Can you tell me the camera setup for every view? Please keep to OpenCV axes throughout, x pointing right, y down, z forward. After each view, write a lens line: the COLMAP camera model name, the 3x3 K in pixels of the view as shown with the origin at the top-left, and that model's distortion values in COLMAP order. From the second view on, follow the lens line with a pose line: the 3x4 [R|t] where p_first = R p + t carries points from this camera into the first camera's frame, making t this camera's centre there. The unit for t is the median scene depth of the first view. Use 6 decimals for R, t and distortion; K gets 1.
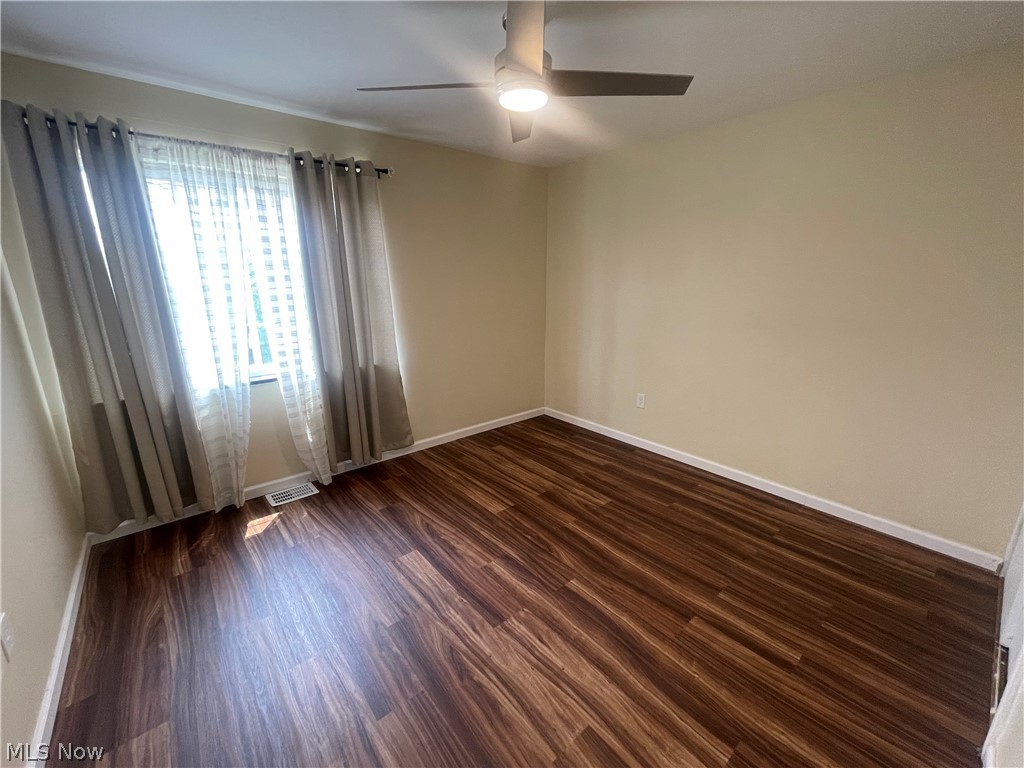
lens RADIAL K [[417.4, 0, 507.8], [0, 417.4, 383.7], [0, 0, 1]] dist [-0.000707, -0.000608]
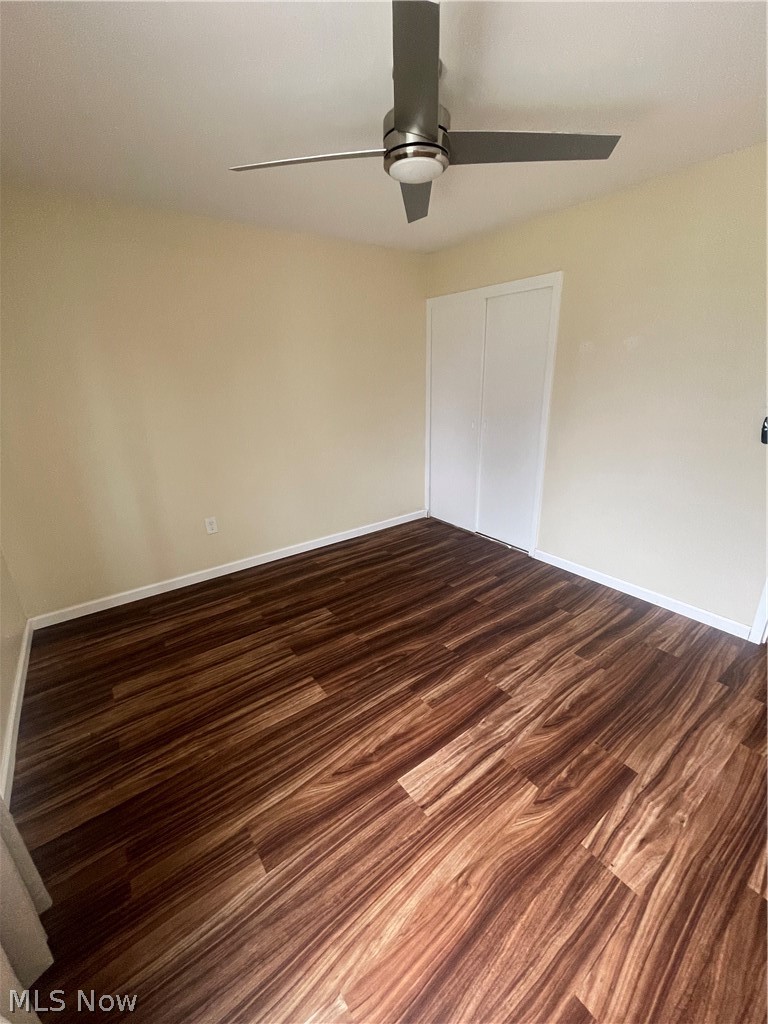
lens RADIAL K [[417.4, 0, 383.3], [0, 417.4, 509.6], [0, 0, 1]] dist [-0.000707, -0.000608]
pose [[0.063168, -0.318634, 0.945771, -0.723182], [0.277163, 0.915986, 0.290088, -0.219165], [-0.958744, 0.243808, 0.146174, 0.801544]]
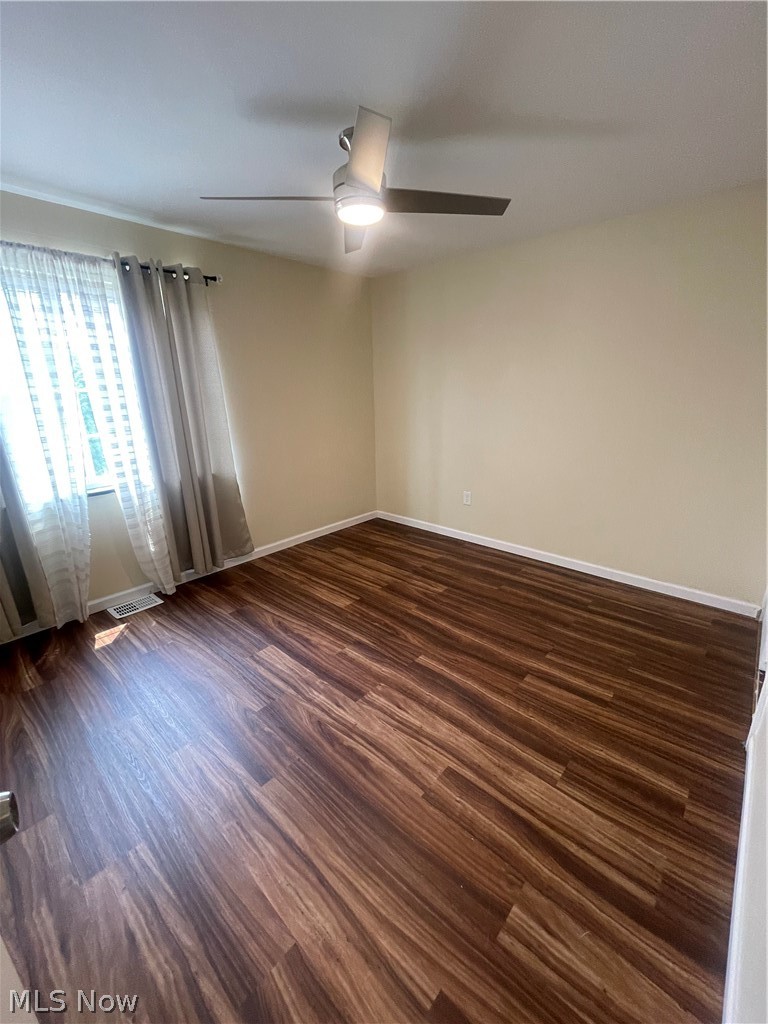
lens RADIAL K [[417.4, 0, 381.7], [0, 417.4, 507.1], [0, 0, 1]] dist [-0.000707, -0.000608]
pose [[0.990760, -0.049252, 0.126365, -0.060867], [0.045772, 0.998492, 0.030301, 0.032101], [-0.127667, -0.024237, 0.991521, -0.068407]]
